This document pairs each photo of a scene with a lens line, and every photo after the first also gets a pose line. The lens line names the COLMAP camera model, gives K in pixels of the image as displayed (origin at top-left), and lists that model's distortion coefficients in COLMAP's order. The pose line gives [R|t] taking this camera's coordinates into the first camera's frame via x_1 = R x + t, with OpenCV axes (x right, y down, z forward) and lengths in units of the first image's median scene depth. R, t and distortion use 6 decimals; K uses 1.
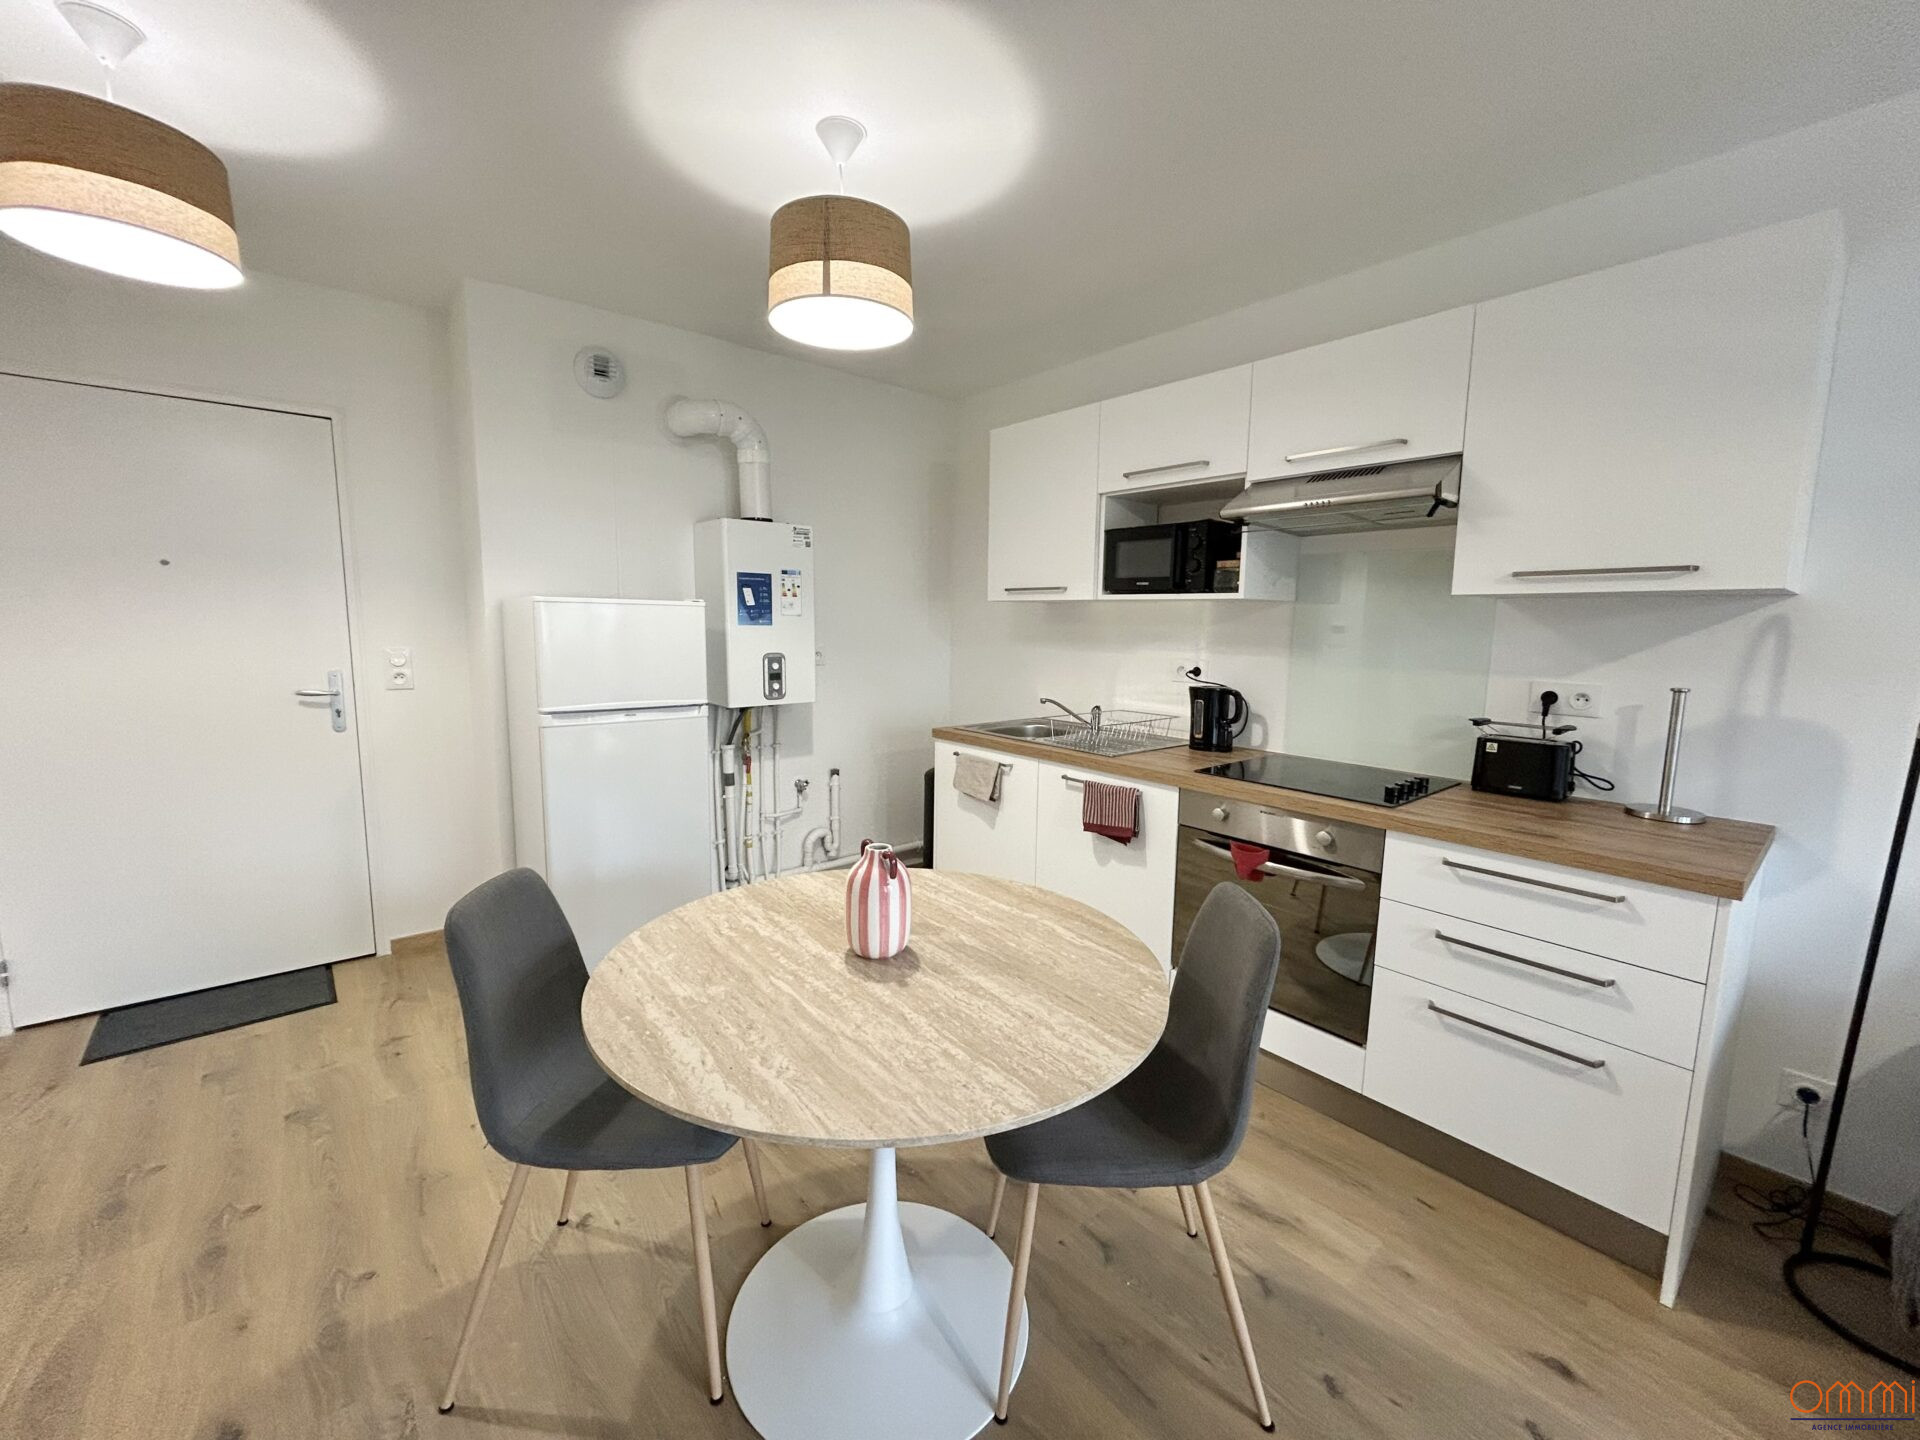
lens RADIAL K [[767.9, 0, 956.2], [0, 767.9, 720.8], [0, 0, 1]] dist [-0.001615, 0.000045]
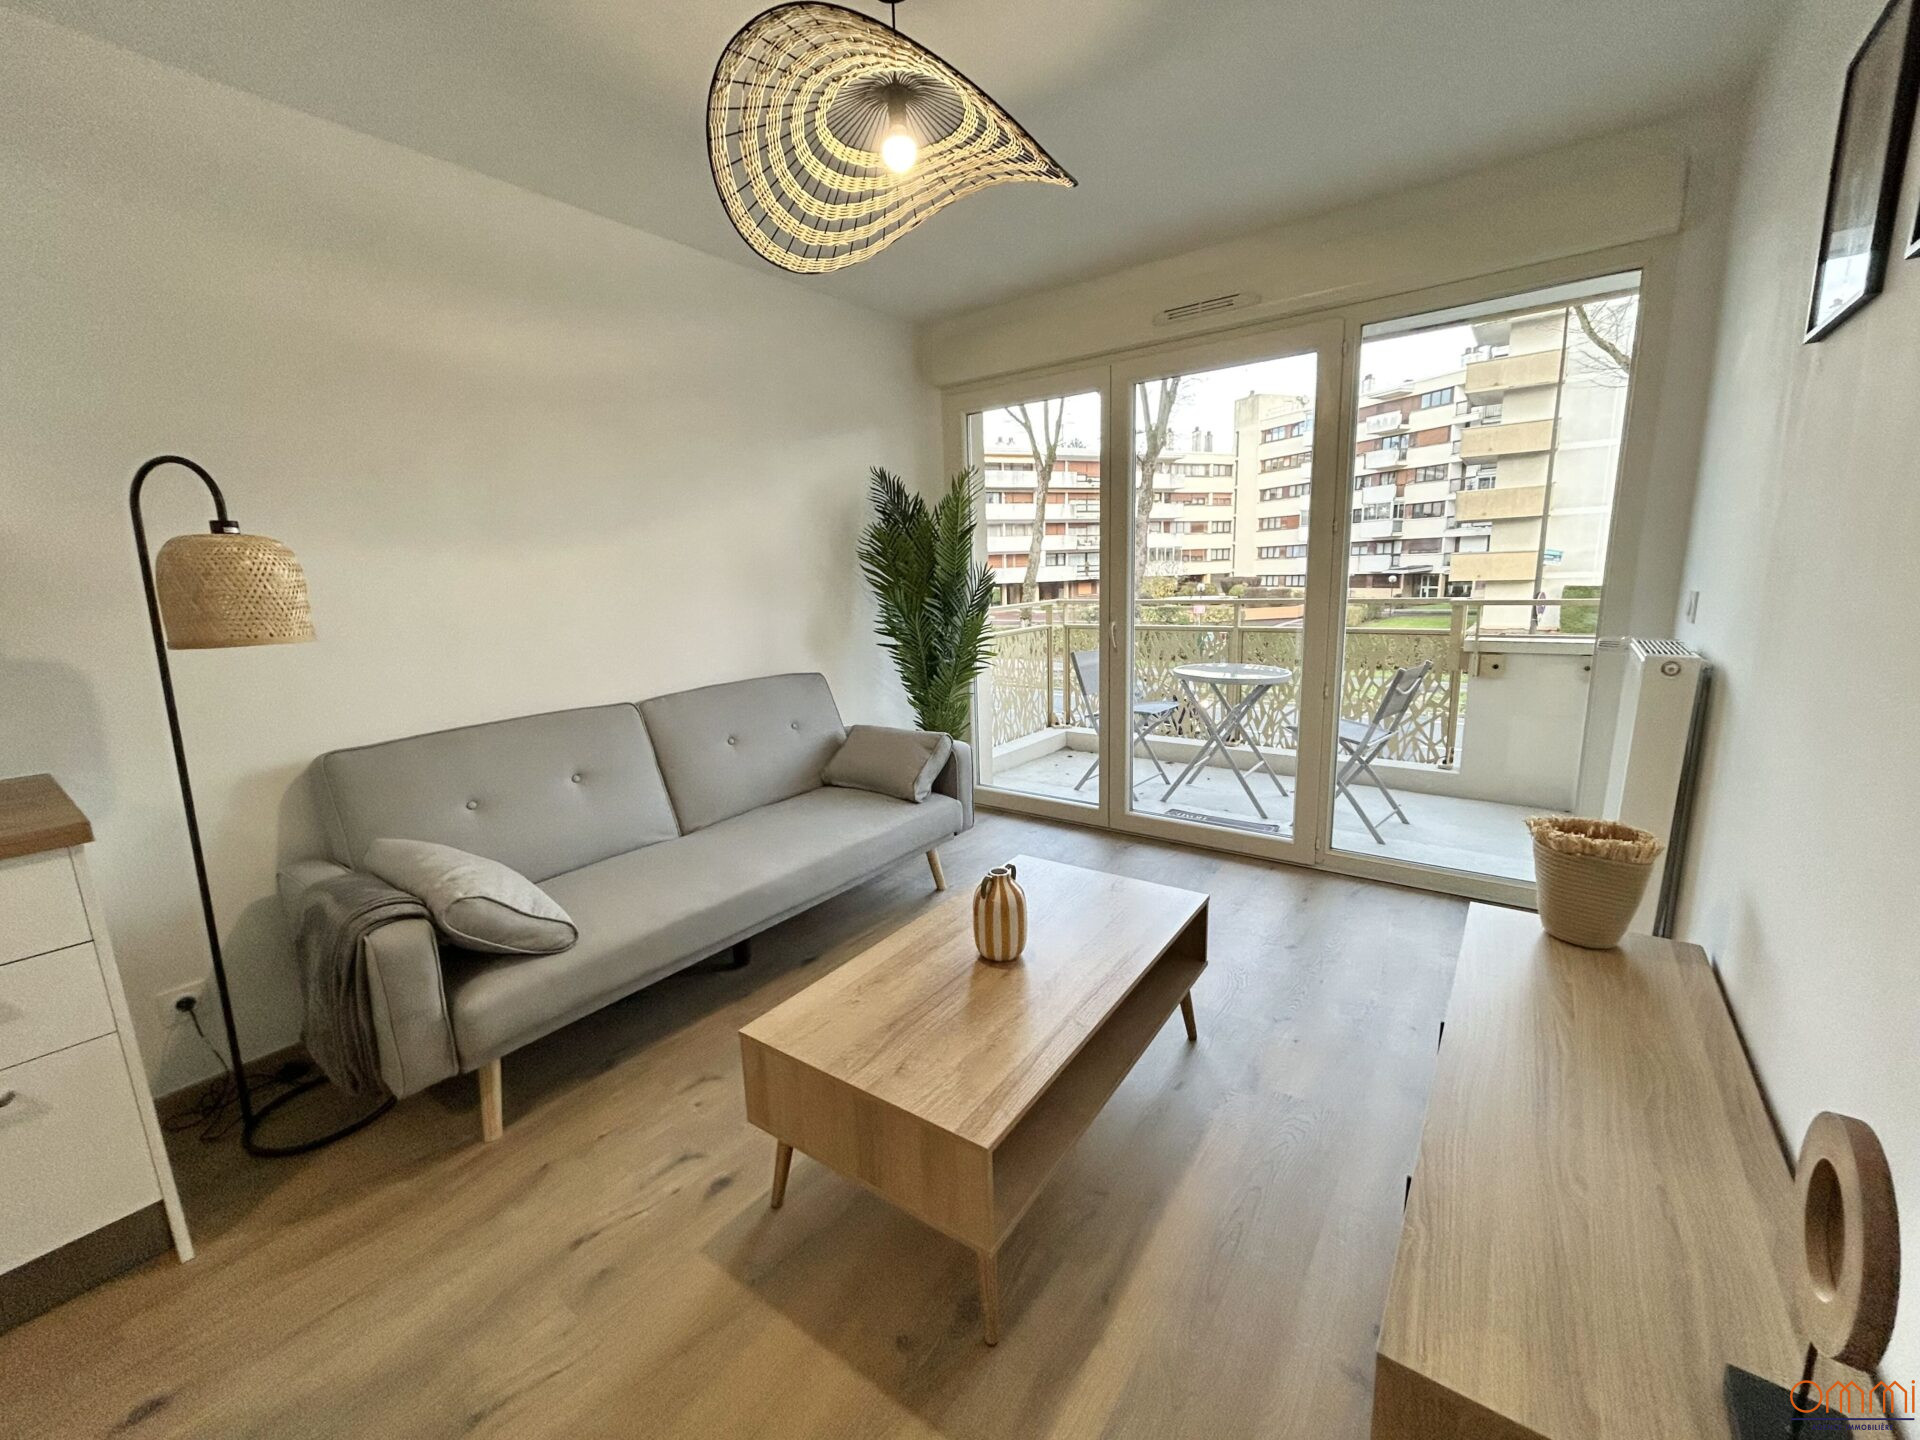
lens RADIAL K [[774.4, 0, 955.6], [0, 774.4, 717.2], [0, 0, 1]] dist [-0.001852, 0.000138]
pose [[-0.233997, -0.190202, 0.953451, -0.059175], [0.155747, 0.960679, 0.229868, 0.017989], [-0.959681, 0.202286, -0.195173, 0.071874]]
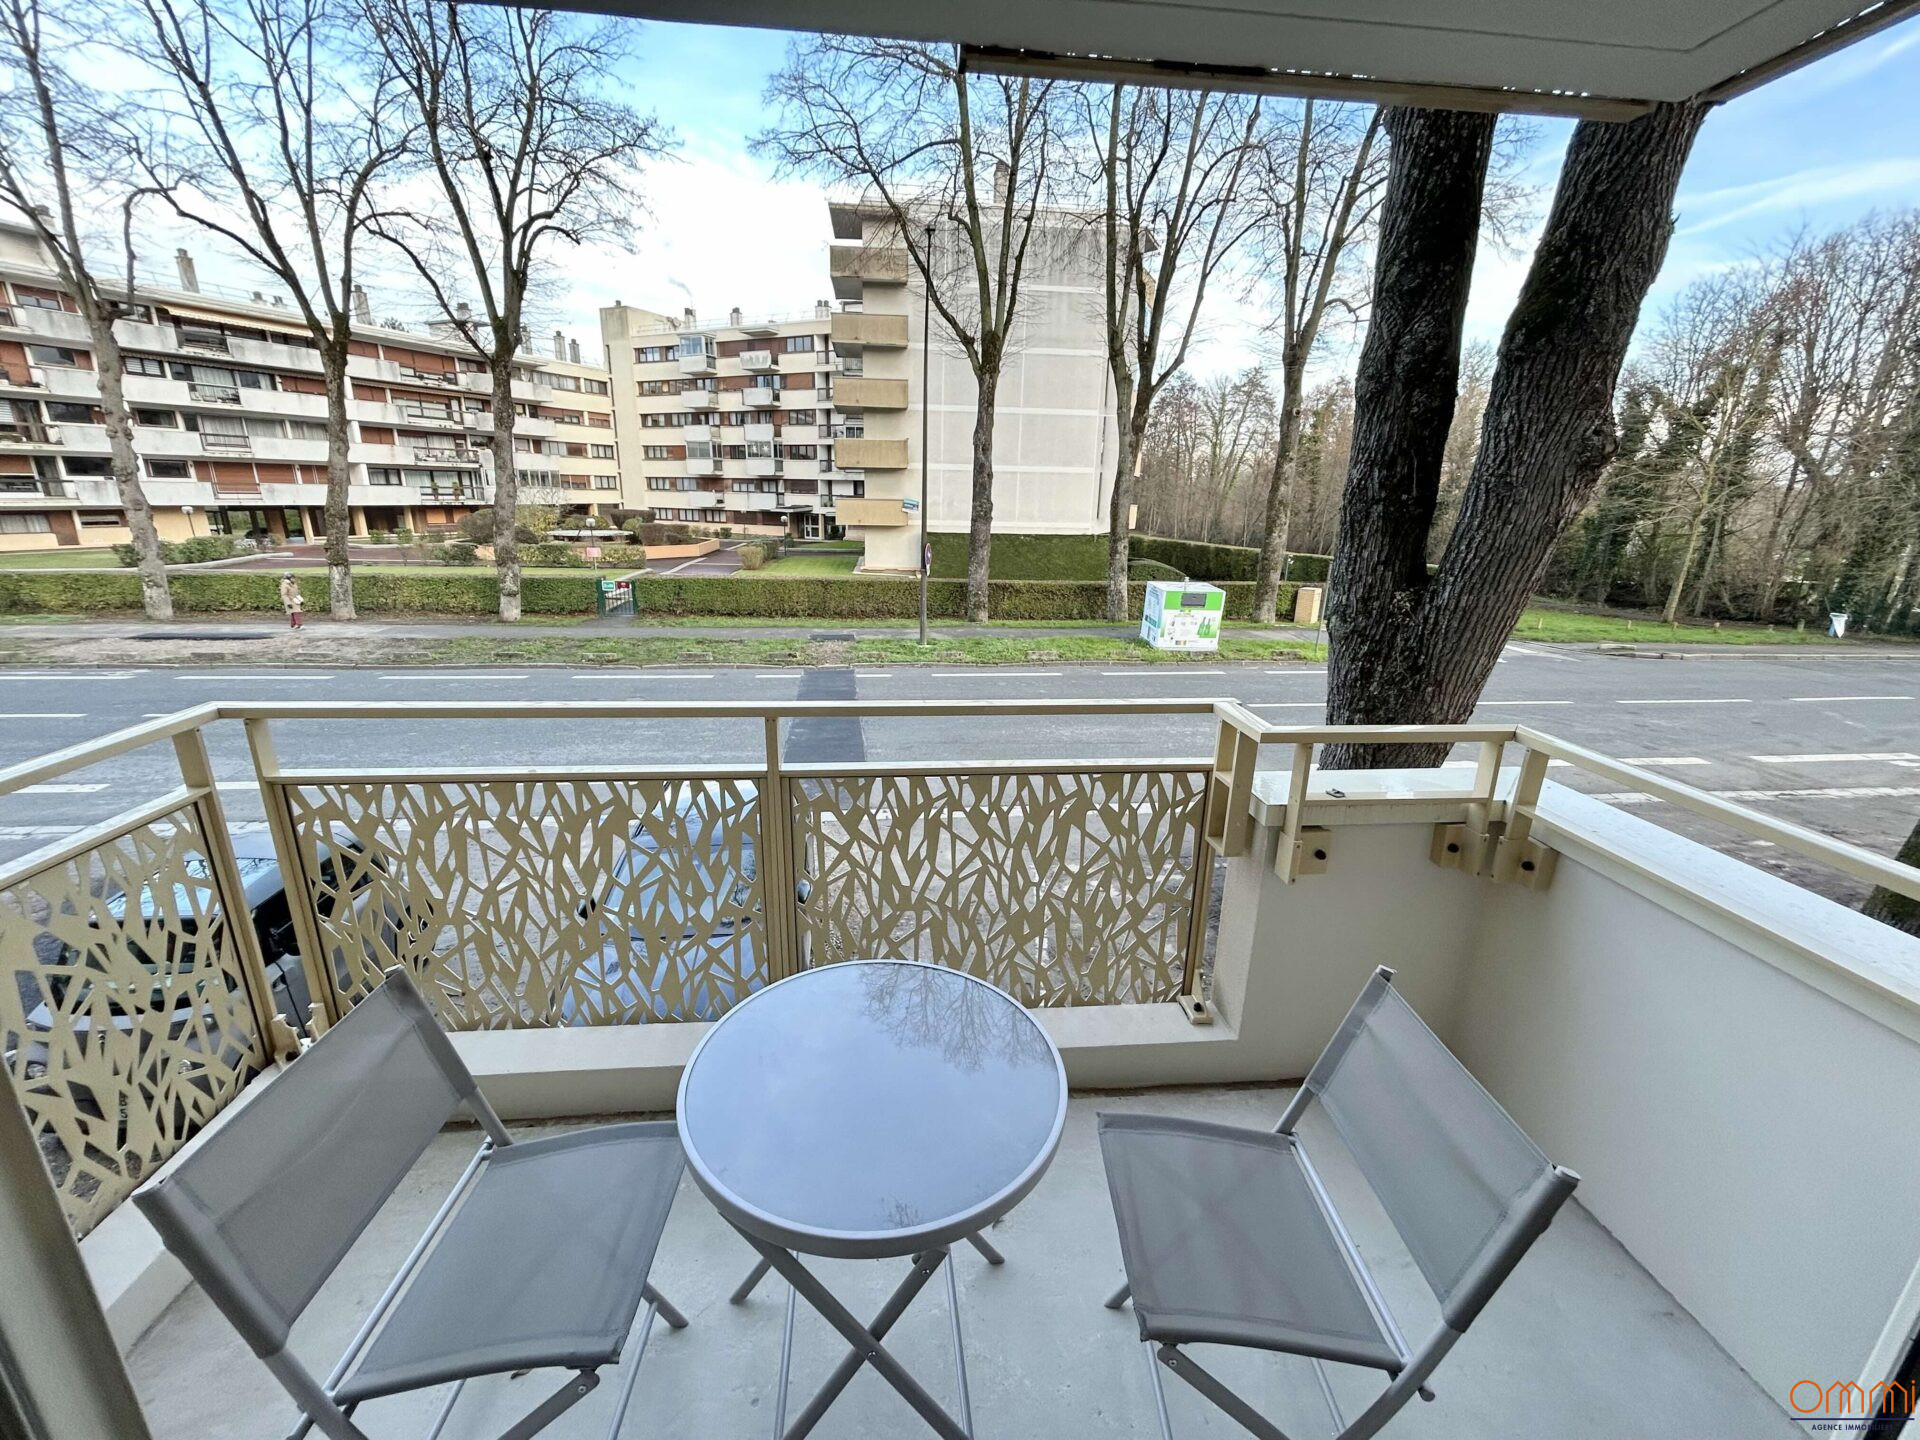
lens RADIAL K [[774.4, 0, 955.6], [0, 774.4, 717.2], [0, 0, 1]] dist [-0.001852, 0.000138]
pose [[-0.824646, -0.188434, 0.533339, 1.075768], [0.039728, 0.921258, 0.386918, 0.002685], [-0.564252, 0.340259, -0.752226, -0.534728]]
